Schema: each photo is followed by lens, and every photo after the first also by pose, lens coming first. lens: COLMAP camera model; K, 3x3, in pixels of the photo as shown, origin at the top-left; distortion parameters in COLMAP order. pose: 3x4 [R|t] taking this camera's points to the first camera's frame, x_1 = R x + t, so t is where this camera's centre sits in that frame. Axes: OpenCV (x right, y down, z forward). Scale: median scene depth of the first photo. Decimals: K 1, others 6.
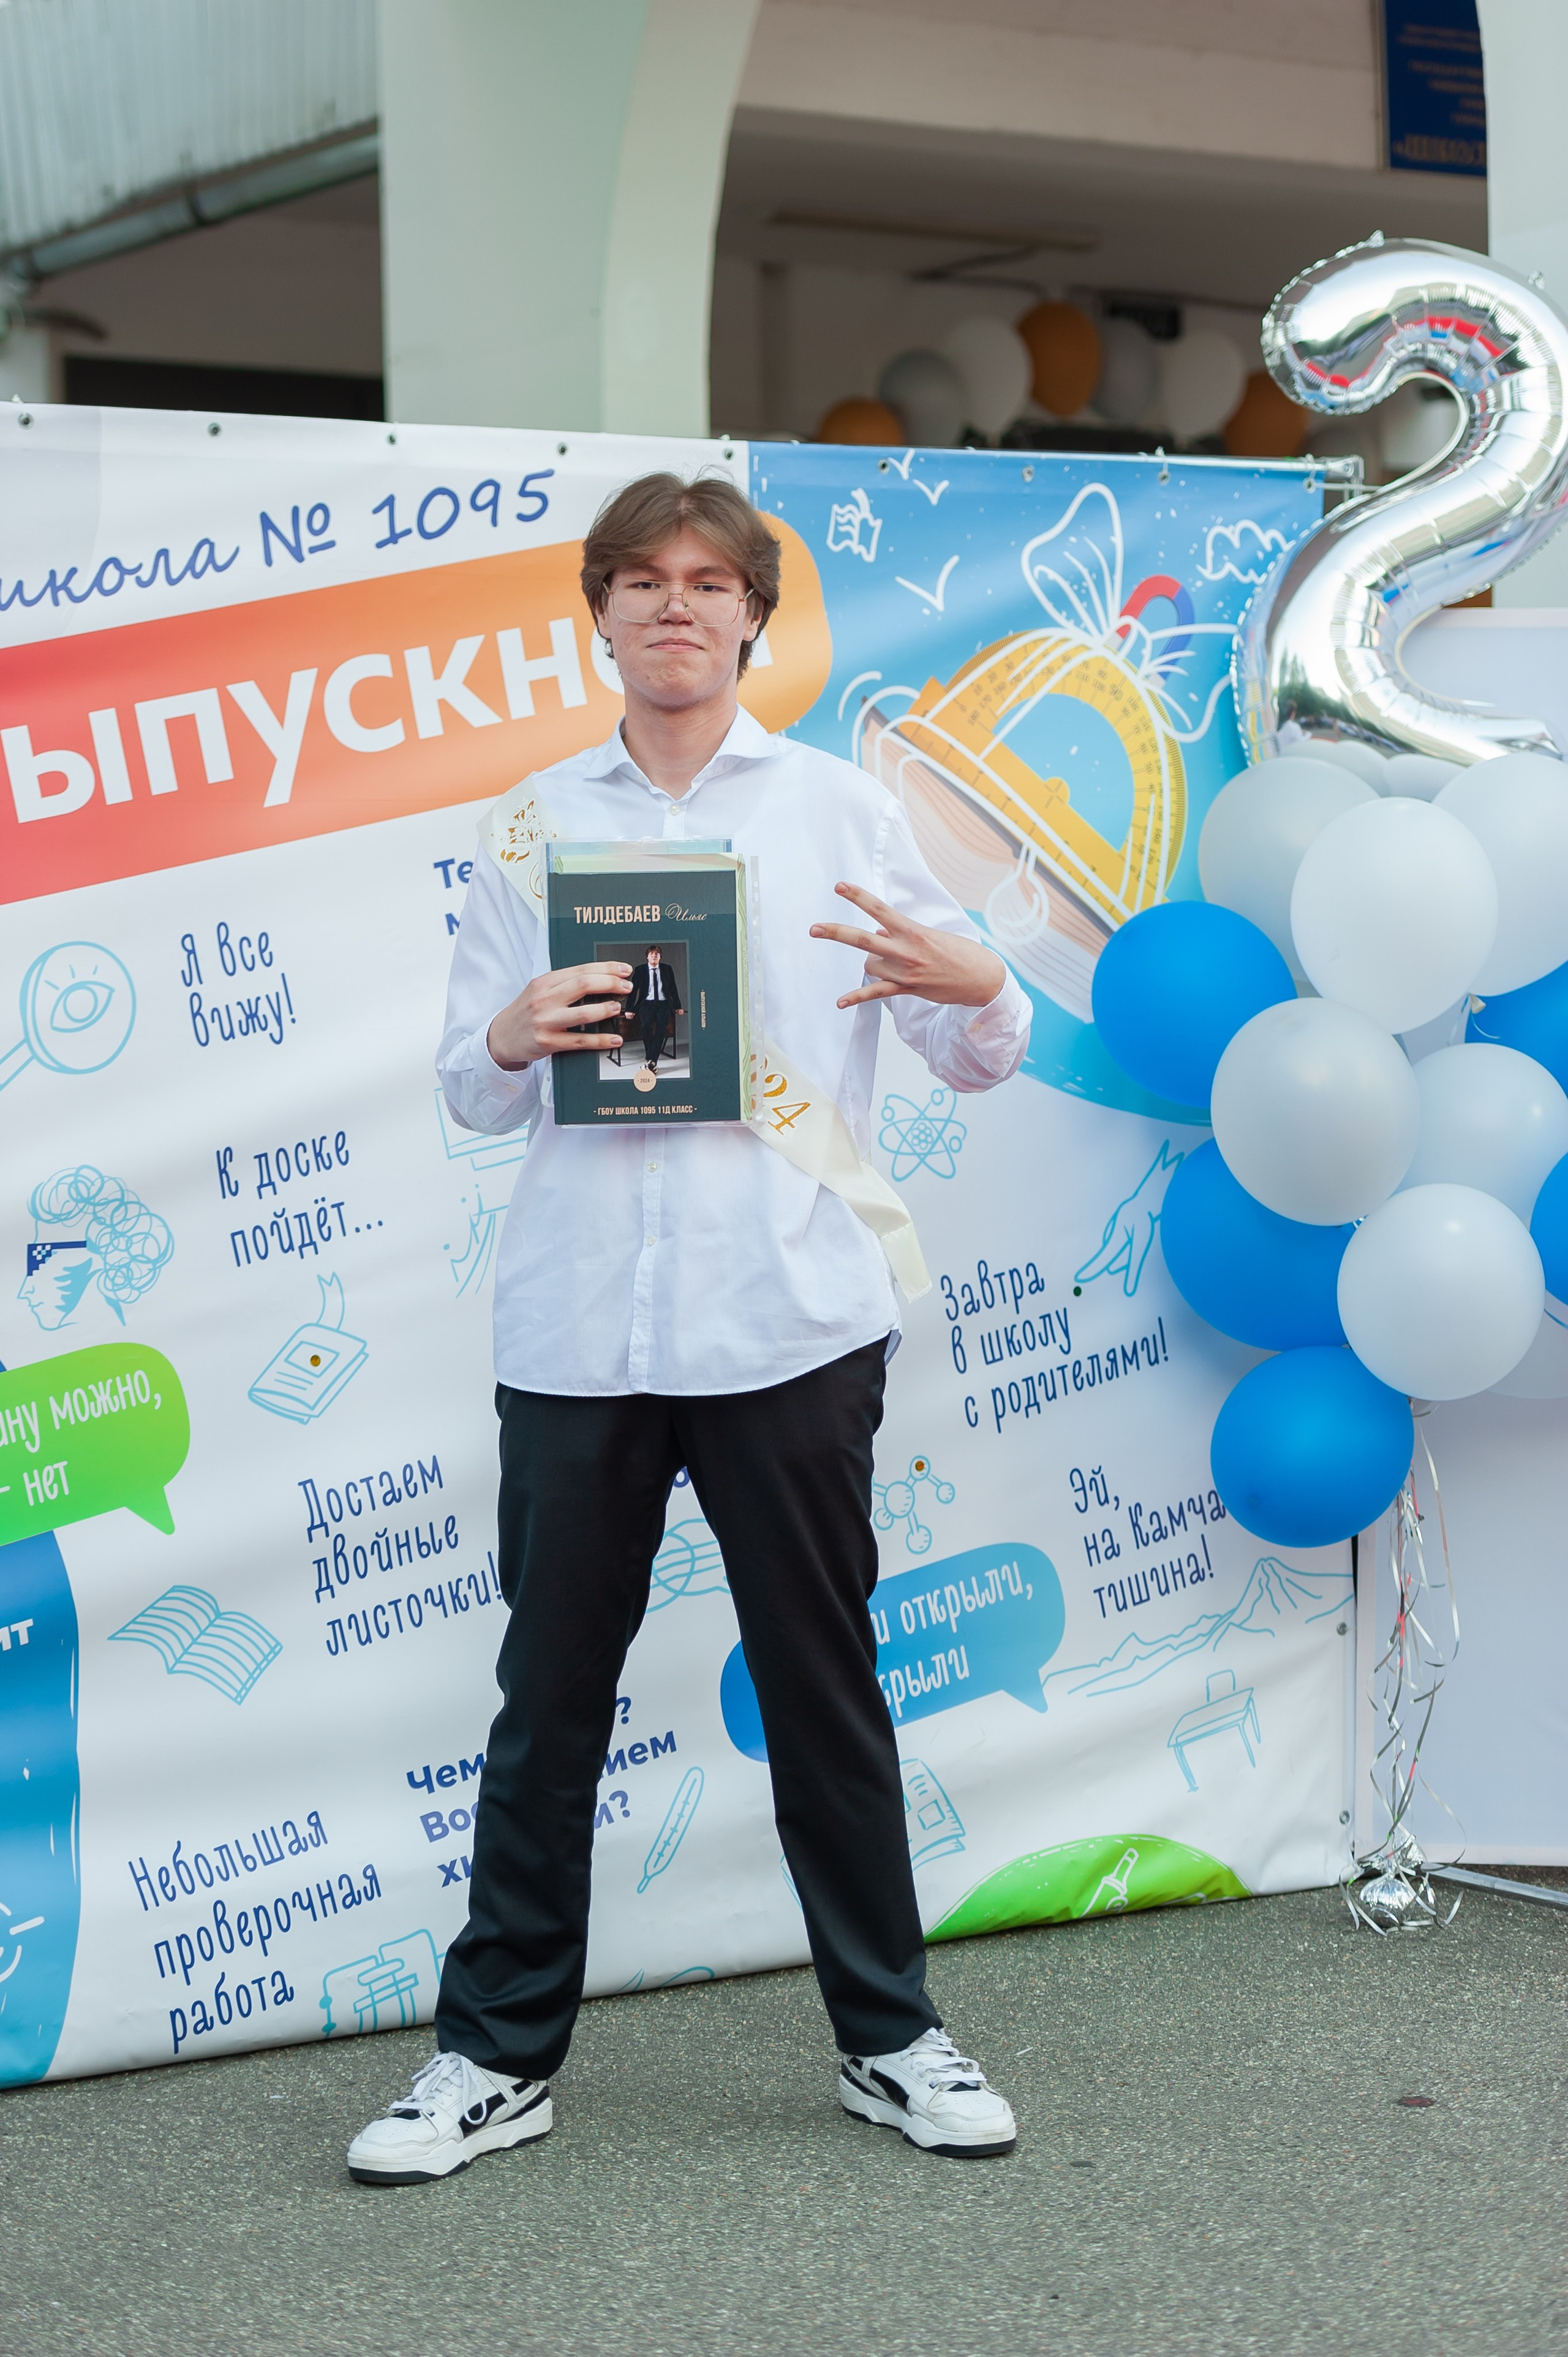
lens RADIAL K [[4705.3, 0, 893.1], [0, 4705.3, 1169.6], [0, 0, 1]] dist [0.044655, 0.000000]
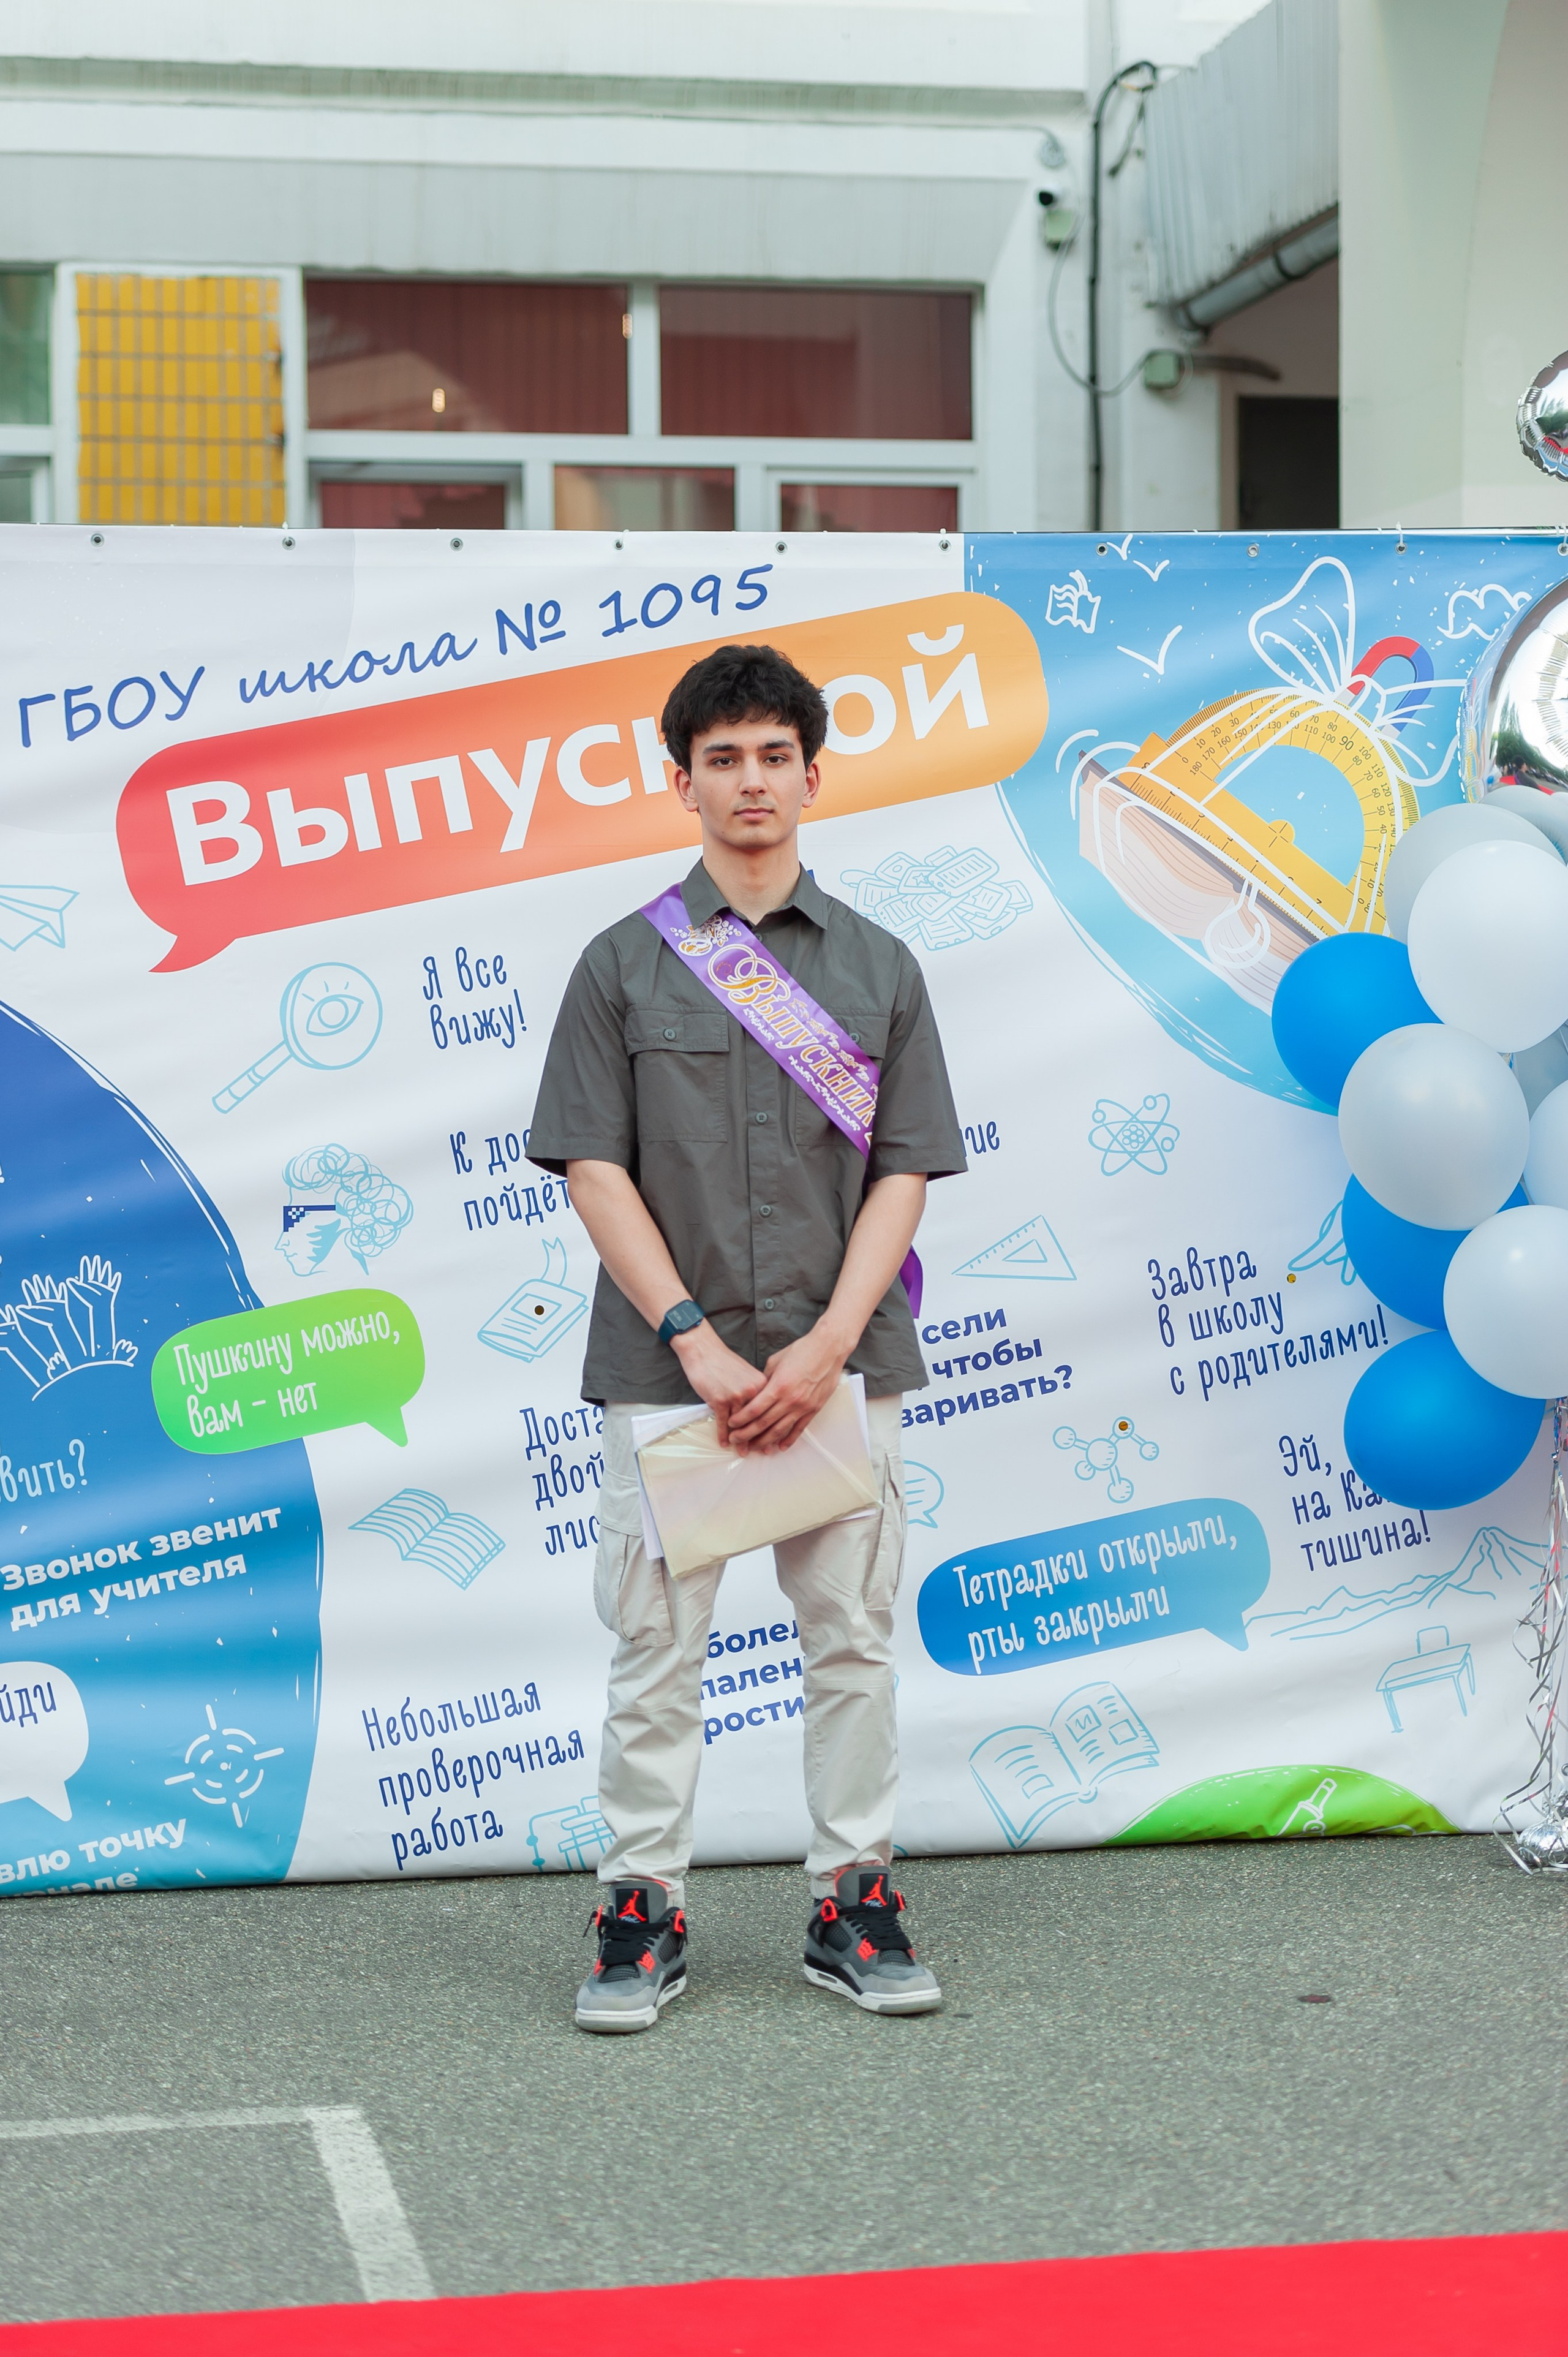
lens RADIAL K [[4705.3, 0, 875.8], [0, 4705.3, 1156.4], [0, 0, 1]] dist [0.044655, 0.000000]
pose [[0.923681, 0.028639, -0.382091, 0.406771], [-0.025899, 0.999589, 0.012313, -0.015583], [0.382287, -0.001477, 0.924043, -0.080491]]
